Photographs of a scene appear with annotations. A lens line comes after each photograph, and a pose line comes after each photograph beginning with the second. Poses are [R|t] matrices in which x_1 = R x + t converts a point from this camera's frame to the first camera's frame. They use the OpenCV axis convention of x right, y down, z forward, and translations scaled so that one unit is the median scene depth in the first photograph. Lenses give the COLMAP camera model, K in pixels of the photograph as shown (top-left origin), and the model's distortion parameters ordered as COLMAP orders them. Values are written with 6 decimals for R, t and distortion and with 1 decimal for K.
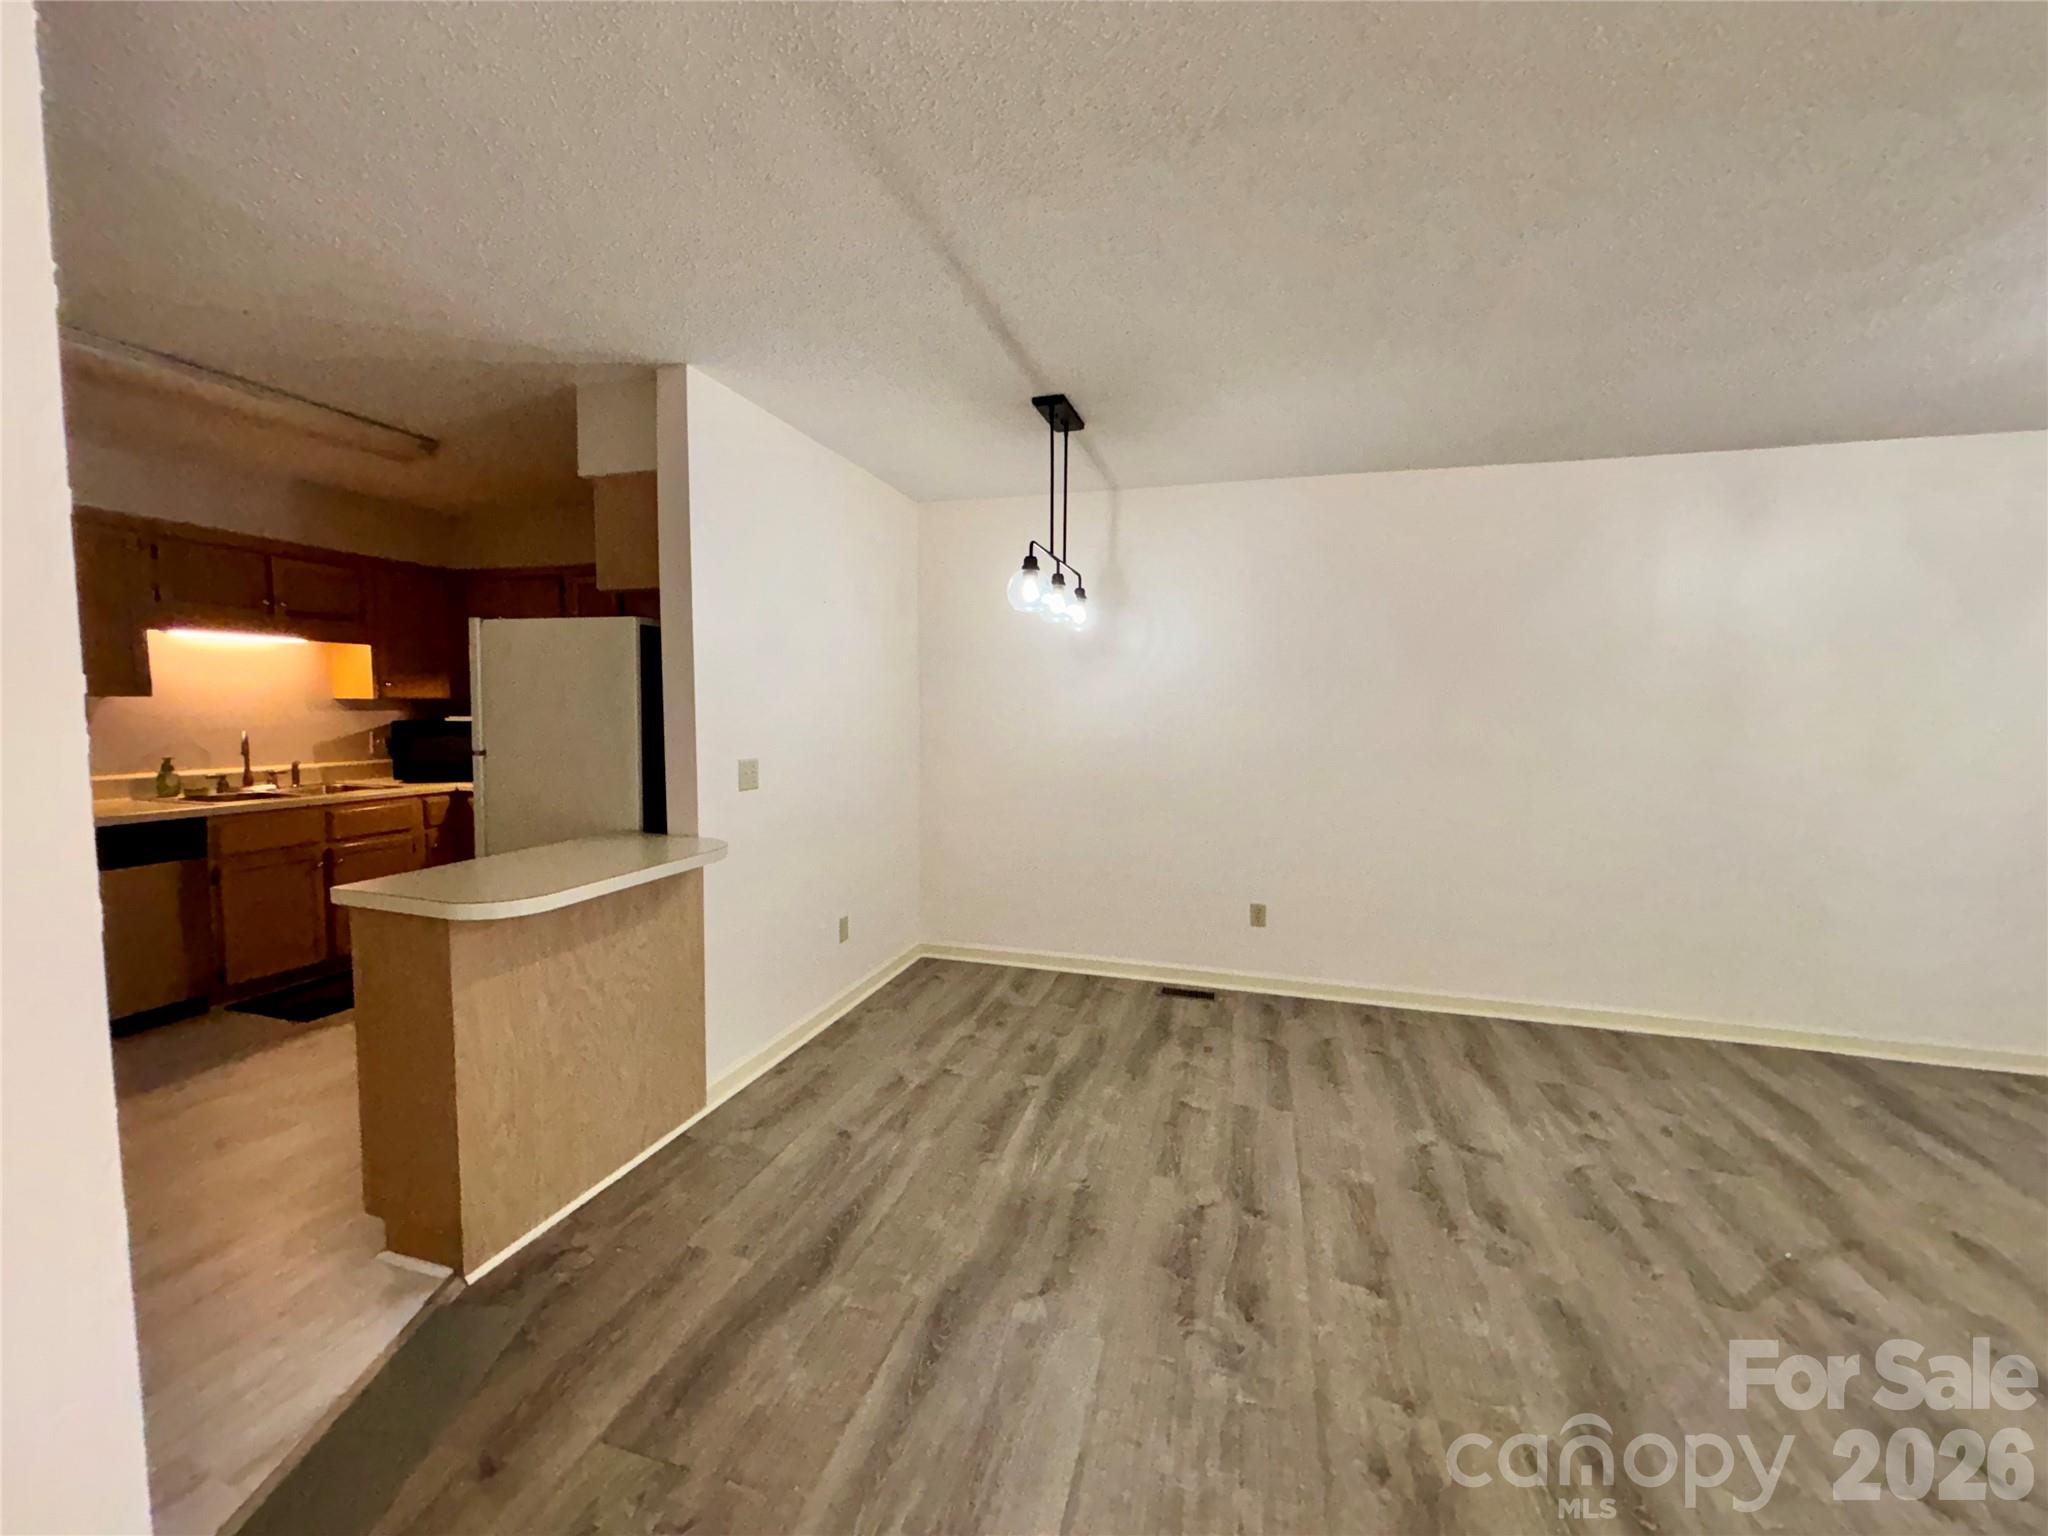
lens RADIAL K [[824.4, 0, 1021.7], [0, 824.4, 761.0], [0, 0, 1]] dist [0.002420, -0.001432]
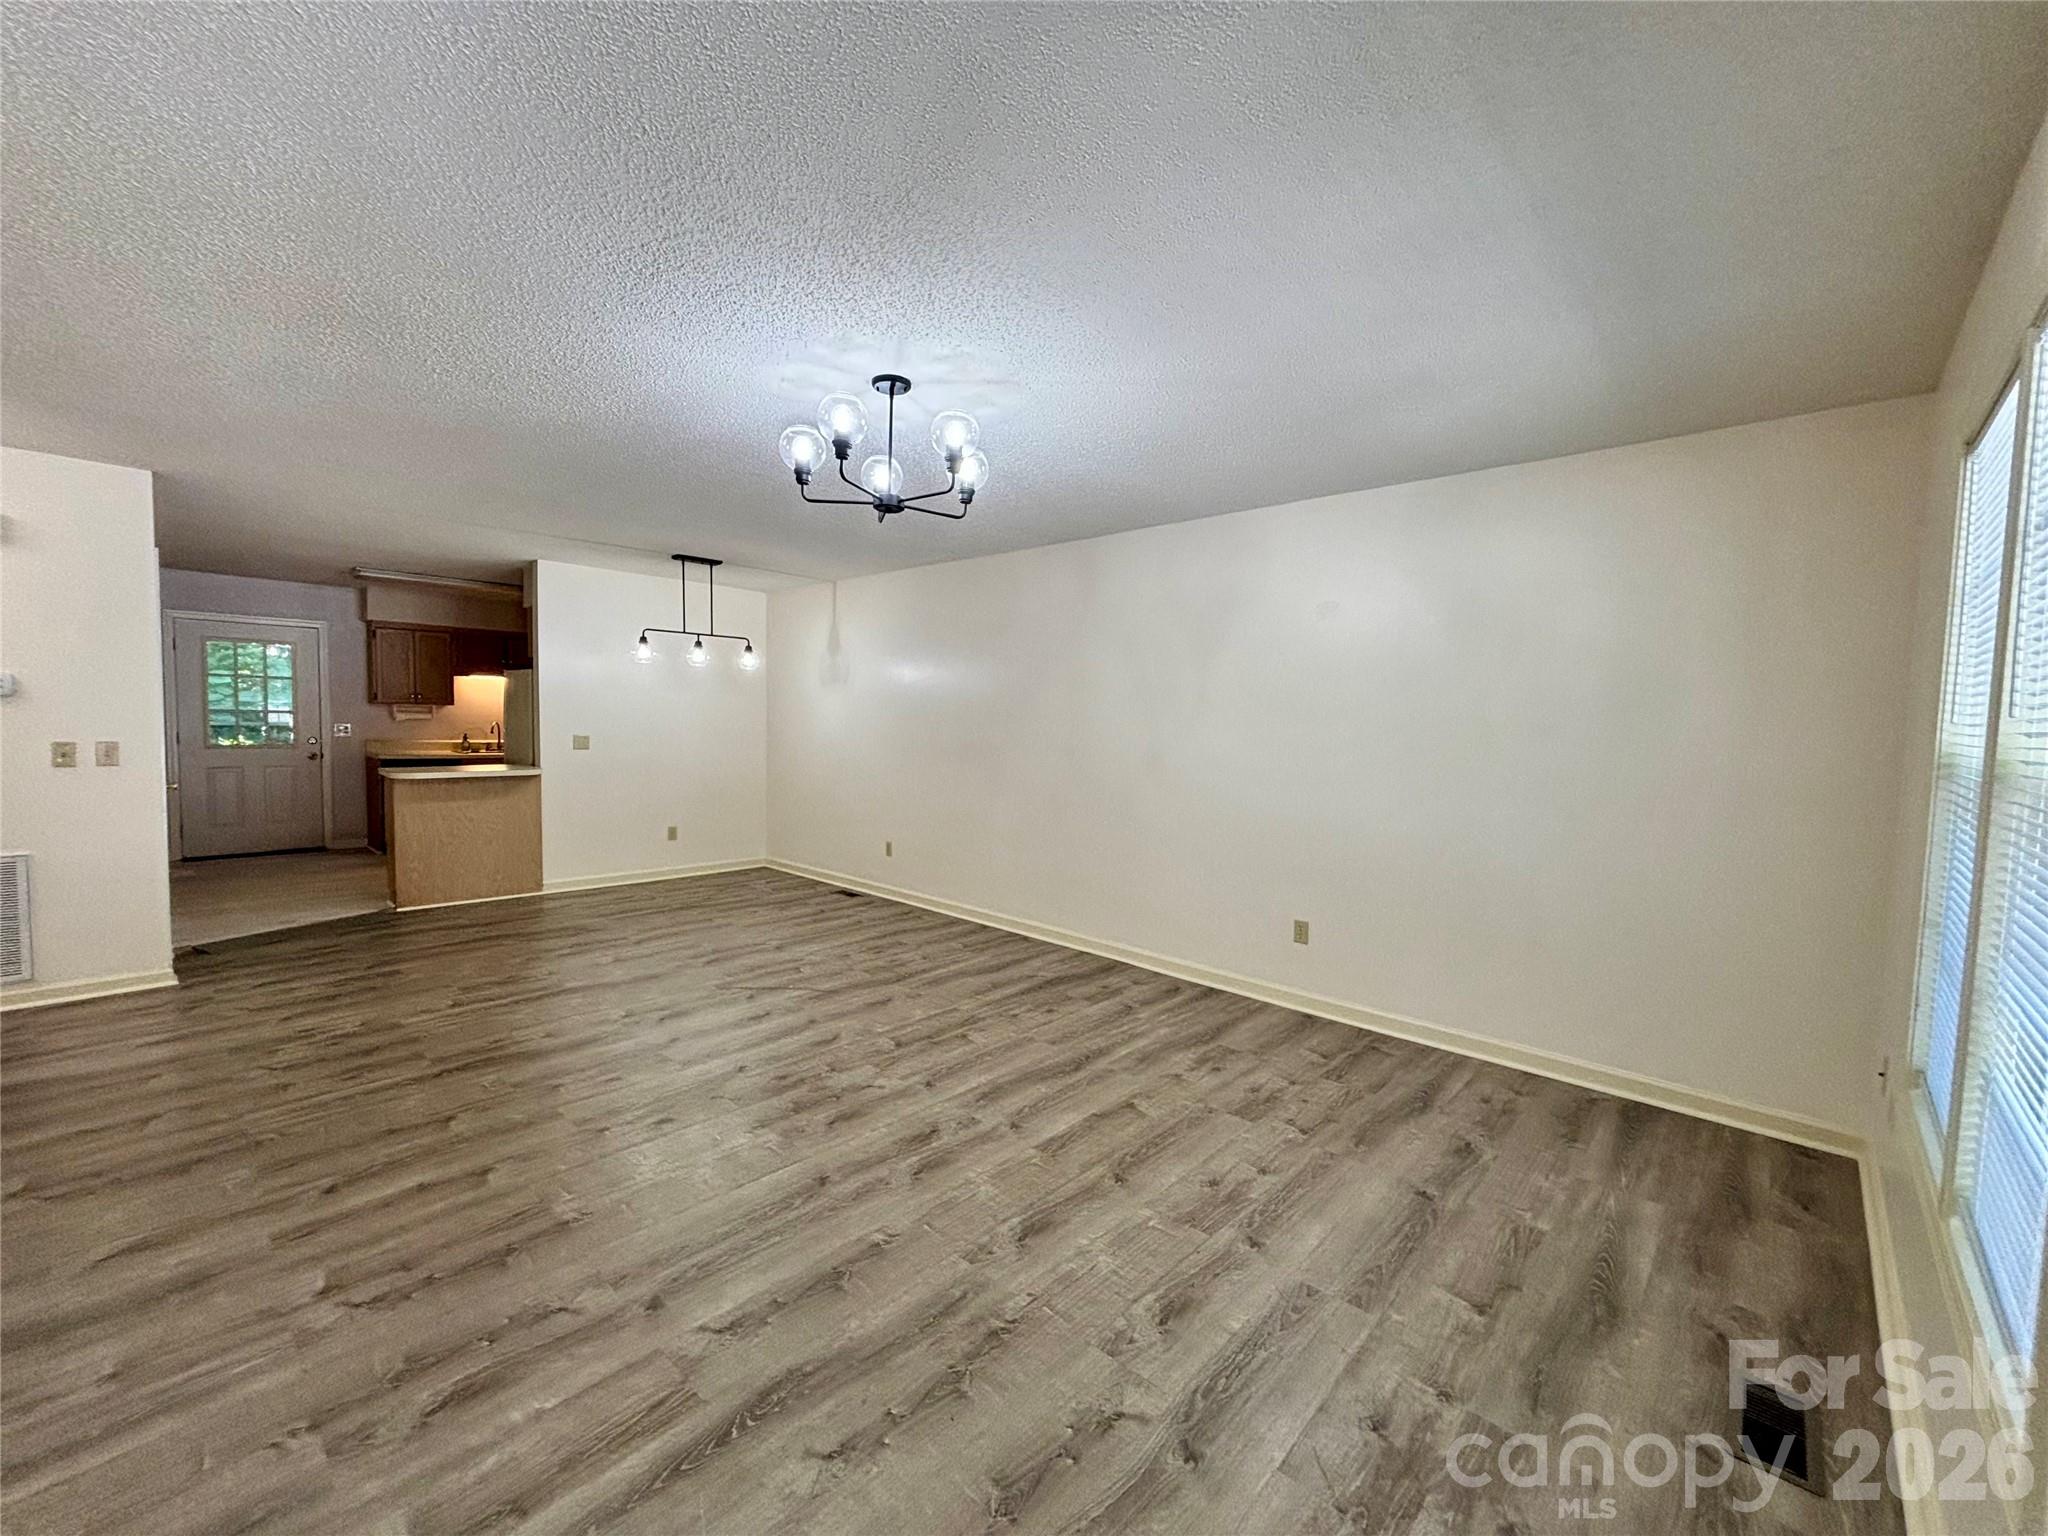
lens RADIAL K [[824.4, 0, 1020.9], [0, 824.4, 765.7], [0, 0, 1]] dist [0.002420, -0.001432]
pose [[0.891973, 0.034401, -0.450778, 1.598037], [-0.043397, 0.999011, -0.009632, 0.047406], [0.450001, 0.028154, 0.892584, -0.367568]]
